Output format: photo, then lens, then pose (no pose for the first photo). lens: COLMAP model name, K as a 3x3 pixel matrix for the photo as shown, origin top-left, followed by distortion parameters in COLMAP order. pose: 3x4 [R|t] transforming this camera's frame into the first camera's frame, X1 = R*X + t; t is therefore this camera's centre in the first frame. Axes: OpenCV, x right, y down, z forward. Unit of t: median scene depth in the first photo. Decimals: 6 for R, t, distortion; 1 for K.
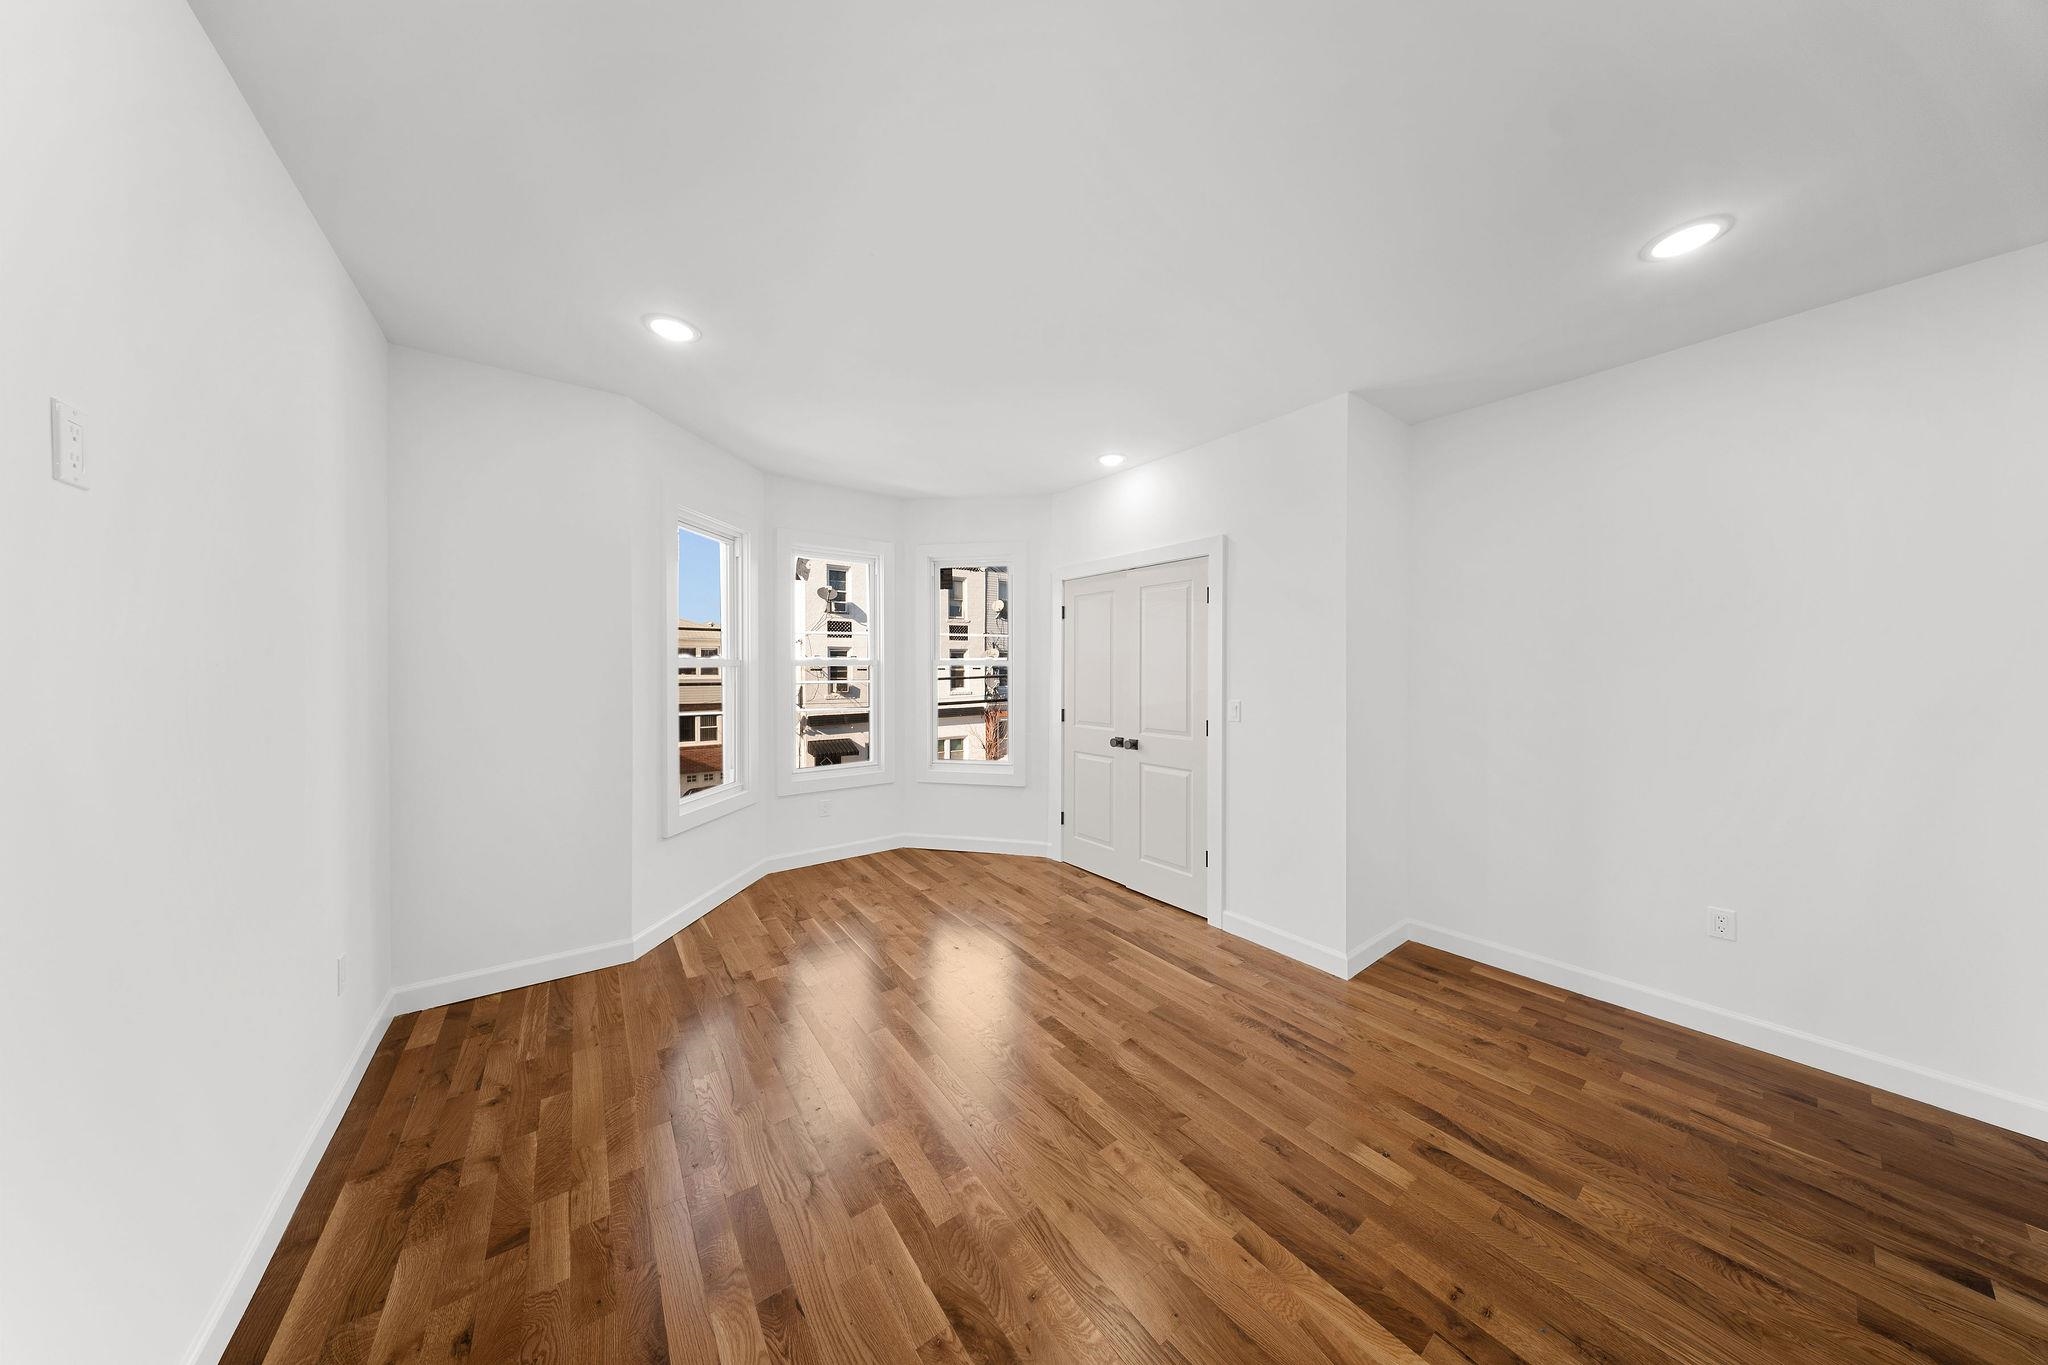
lens RADIAL K [[604.5, 0, 1003.4], [0, 604.5, 673.6], [0, 0, 1]] dist [-0.006223, -0.000288]
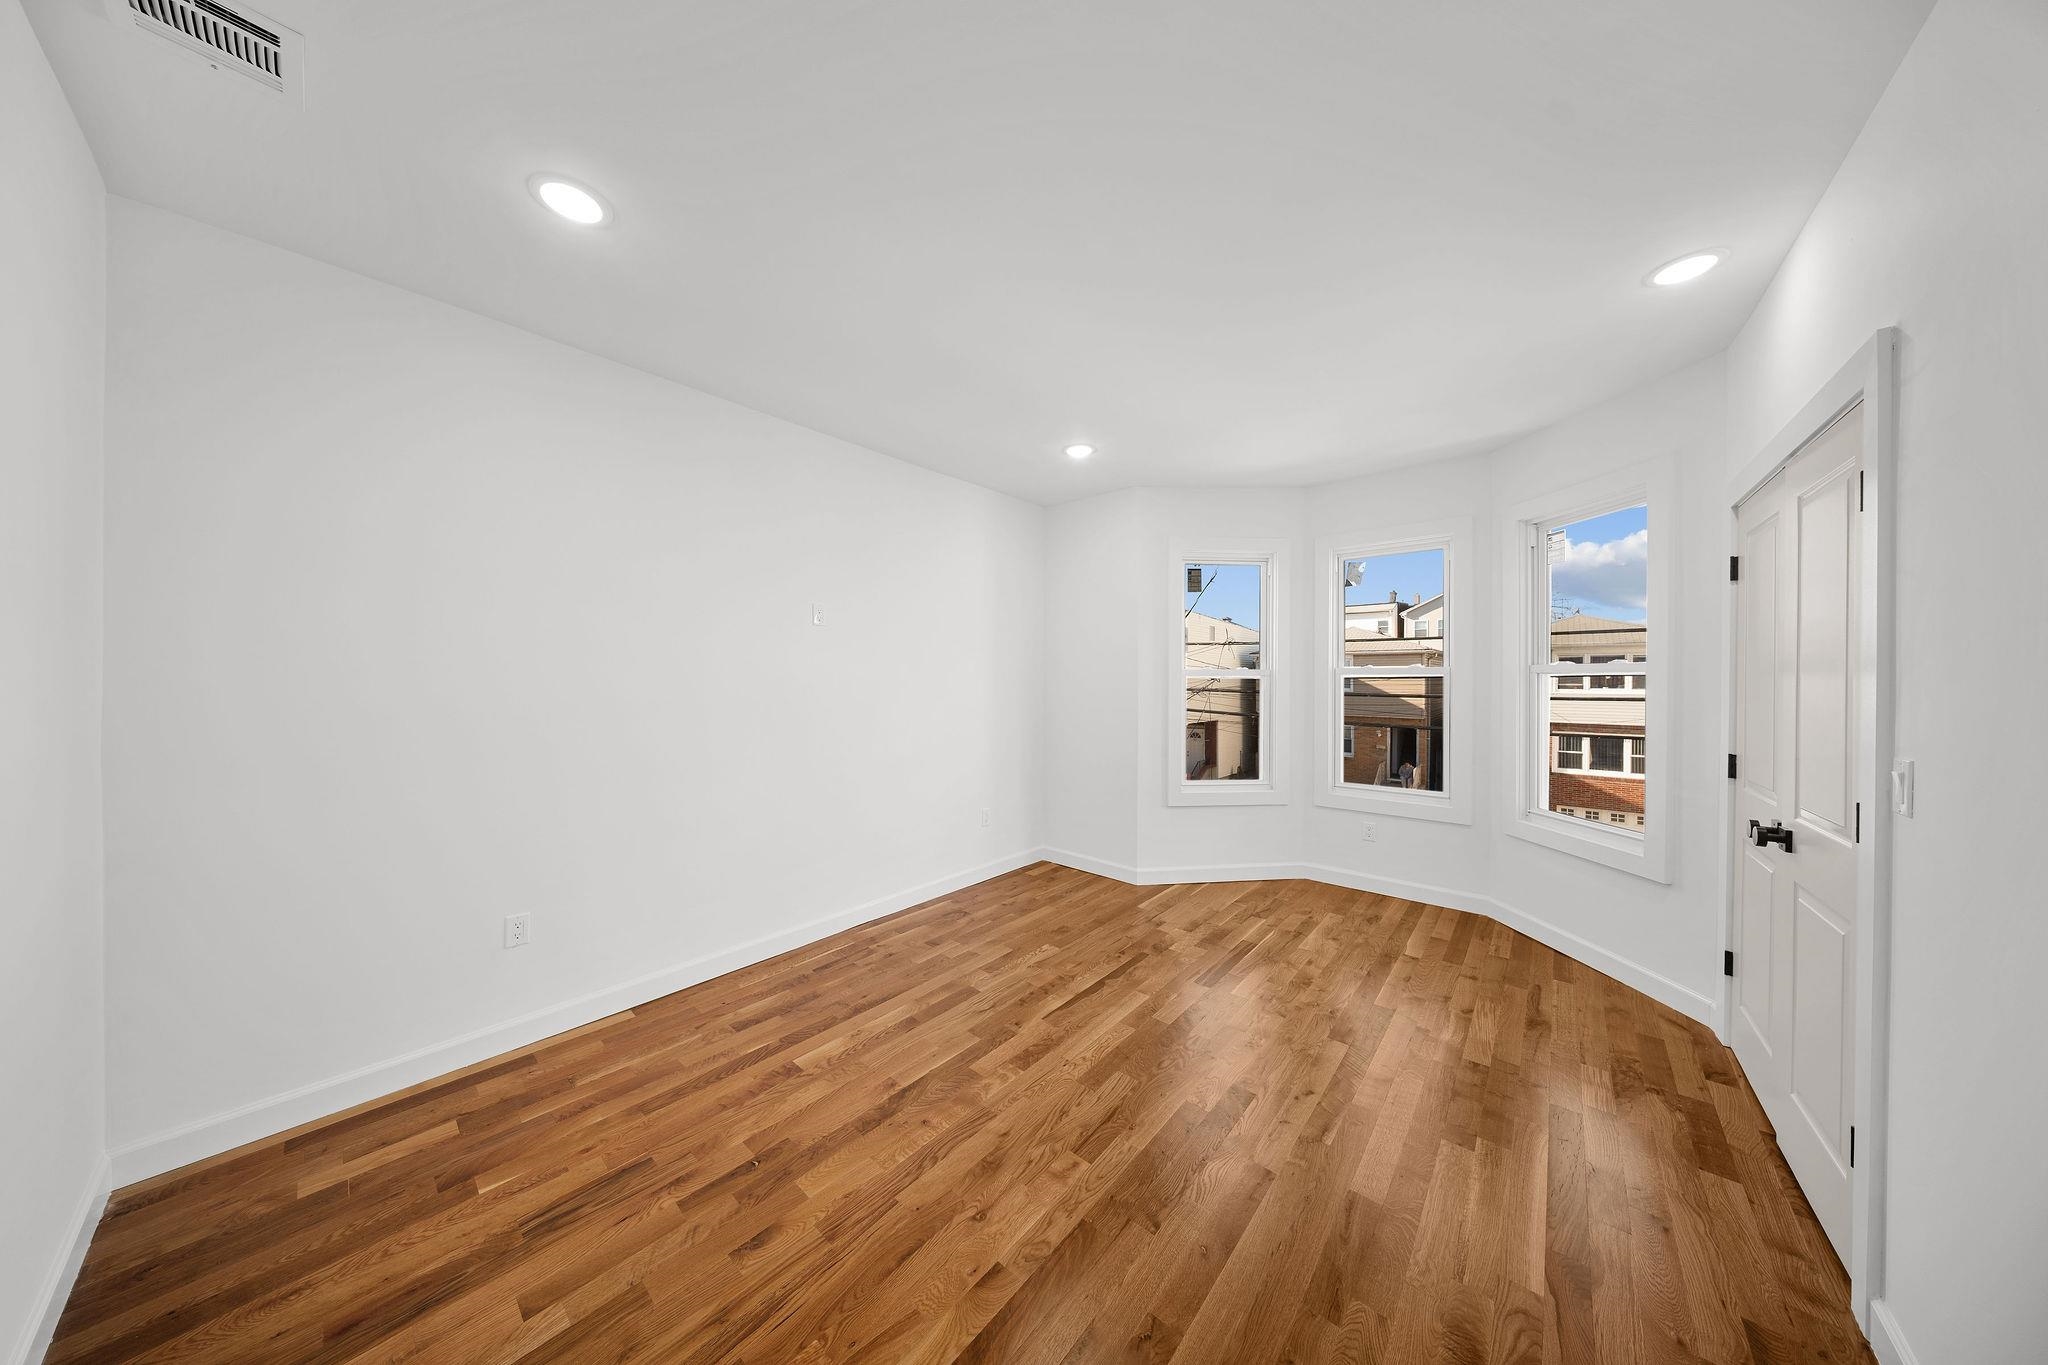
lens RADIAL K [[604.5, 0, 1012.5], [0, 604.5, 679.5], [0, 0, 1]] dist [-0.006223, -0.000288]
pose [[0.219918, 0.008086, -0.975485, 0.601341], [-0.016221, 0.999858, 0.004631, 0.001776], [0.975383, 0.014805, 0.220018, 0.364078]]
